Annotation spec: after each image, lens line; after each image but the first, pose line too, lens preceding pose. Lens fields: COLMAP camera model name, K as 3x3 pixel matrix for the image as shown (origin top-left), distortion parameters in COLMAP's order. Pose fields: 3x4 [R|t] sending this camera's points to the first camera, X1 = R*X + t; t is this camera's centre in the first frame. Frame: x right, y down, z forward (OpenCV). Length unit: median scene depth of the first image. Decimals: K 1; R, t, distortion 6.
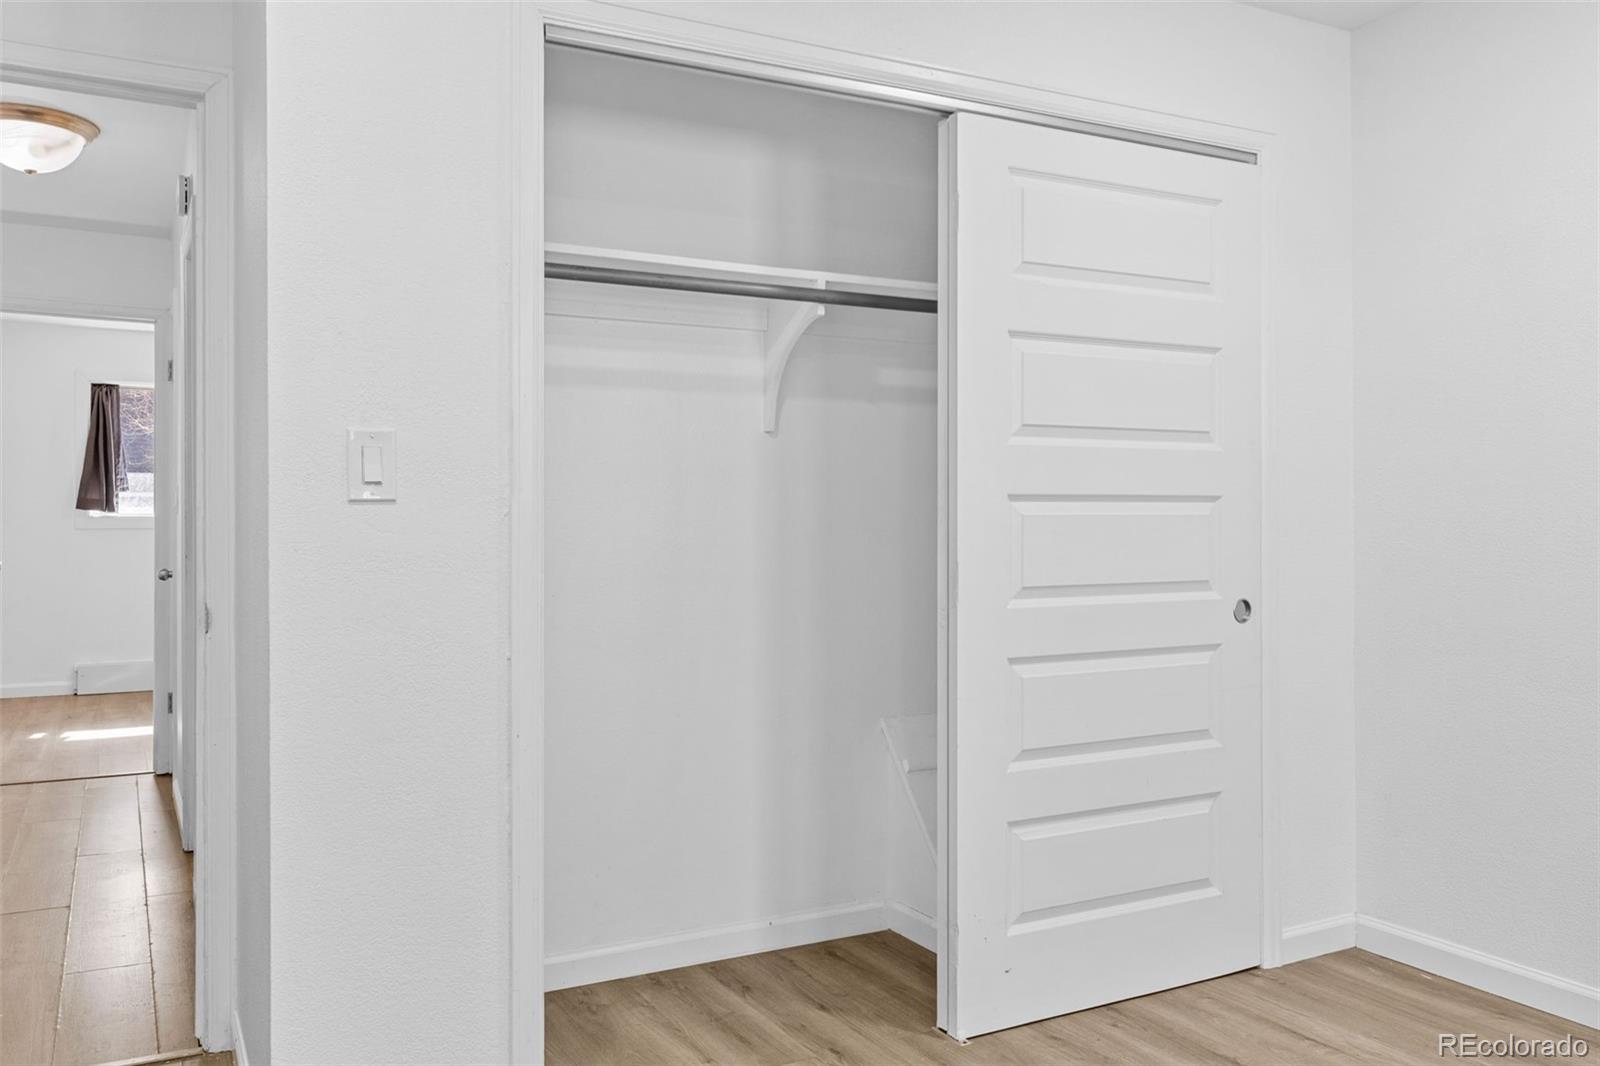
lens RADIAL K [[1299.5, 0, 831.9], [0, 1299.5, 514.7], [0, 0, 1]] dist [0.009412, 0.006197]
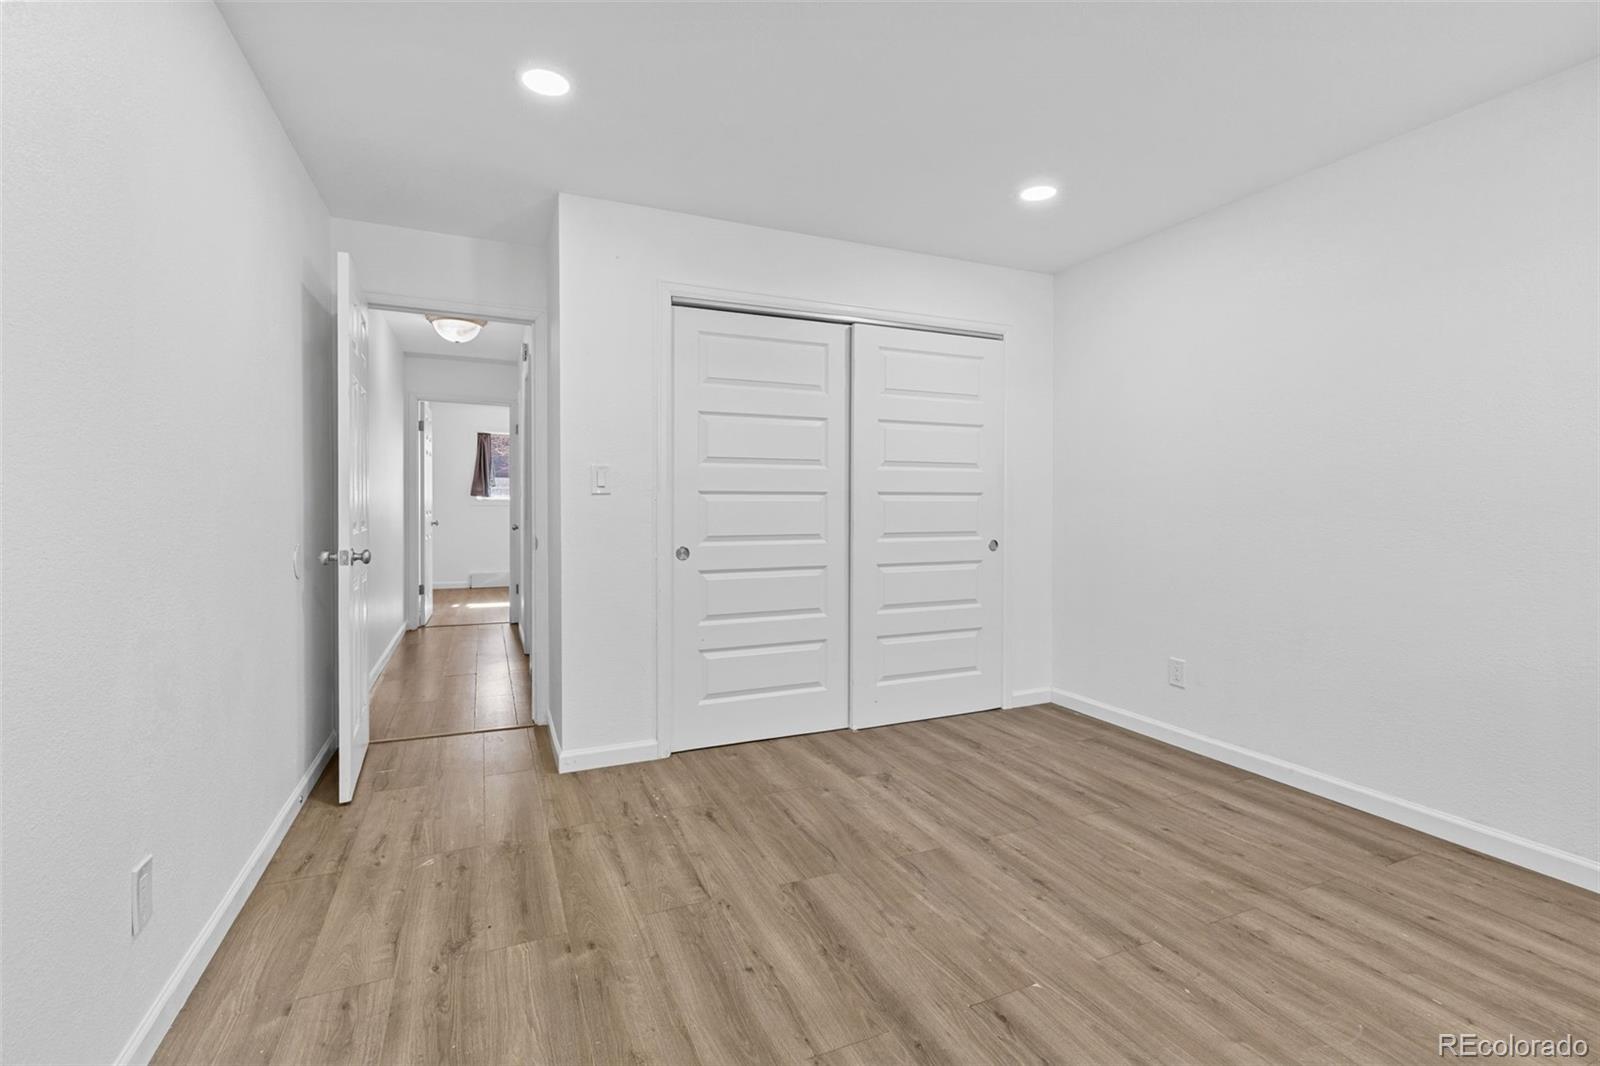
lens RADIAL K [[722.5, 0, 810.8], [0, 722.5, 513.5], [0, 0, 1]] dist [0.004892, 0.000066]
pose [[0.996810, 0.006759, -0.079525, 0.055834], [-0.005293, 0.999812, 0.018630, -0.000378], [0.079636, -0.018150, 0.996659, -0.123151]]
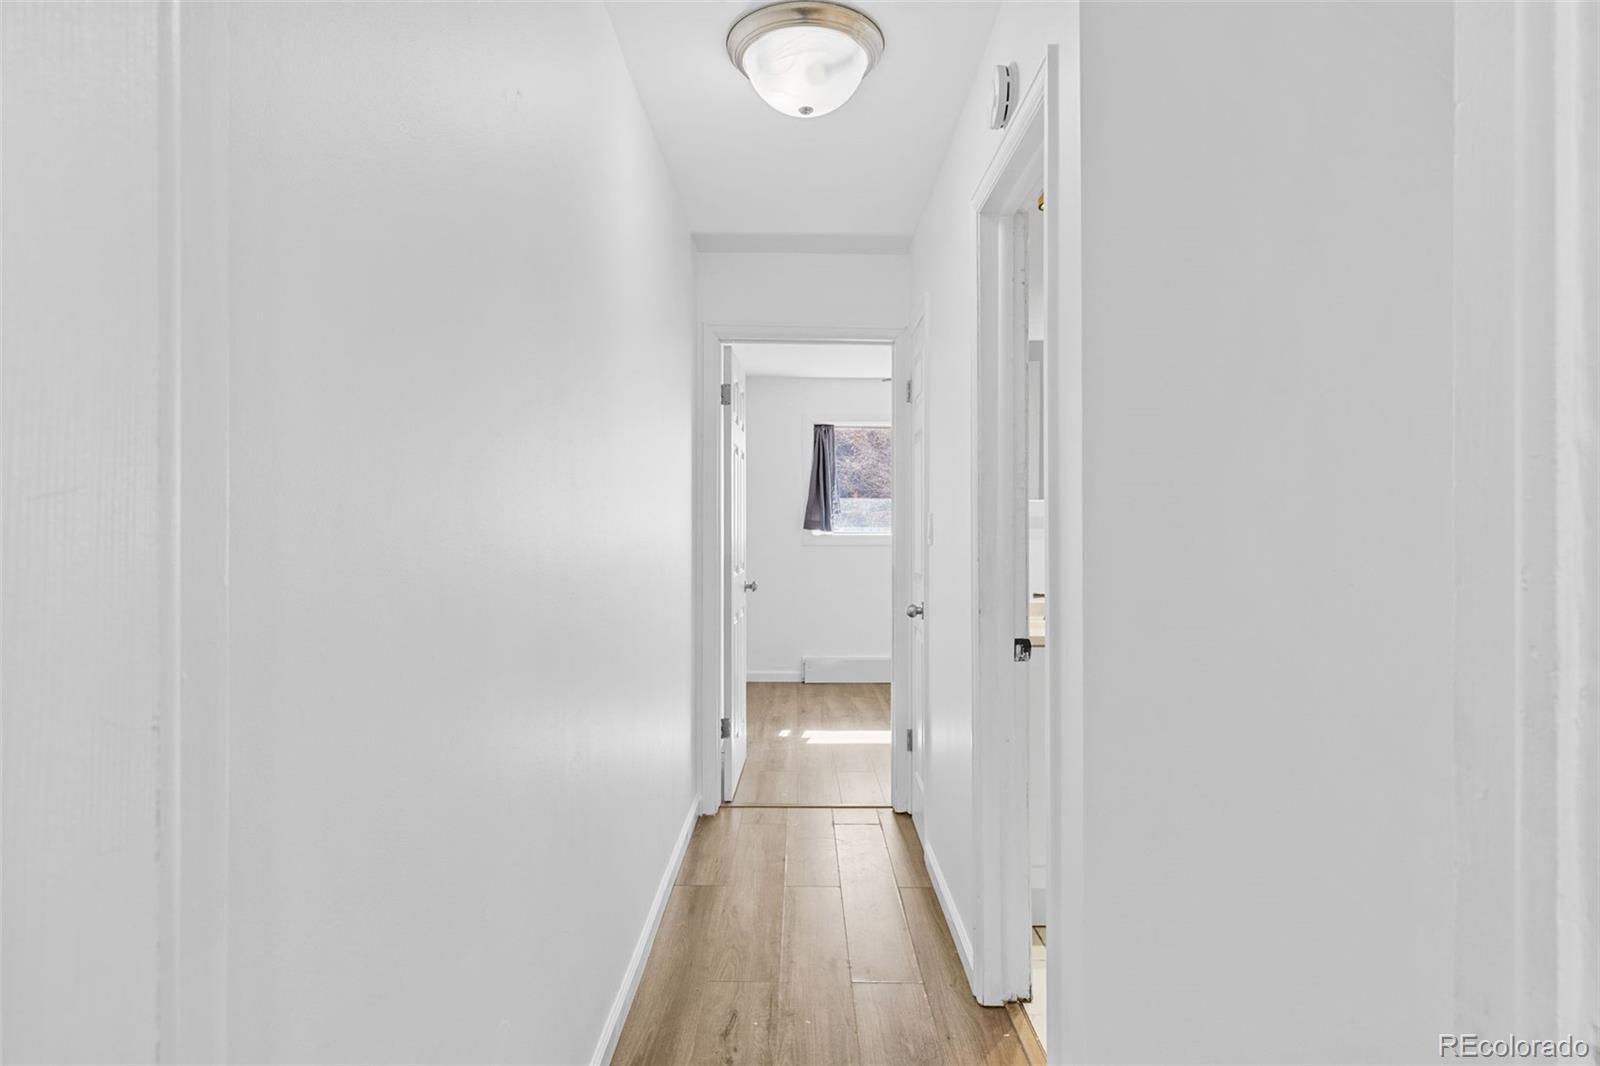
lens RADIAL K [[1003.7, 0, 834.3], [0, 1003.7, 520.9], [0, 0, 1]] dist [0.002319, 0.001187]
pose [[0.888346, -0.004132, -0.459156, -0.242096], [0.002386, 0.999988, -0.004381, -0.014269], [0.459168, 0.002797, 0.888345, 0.356532]]
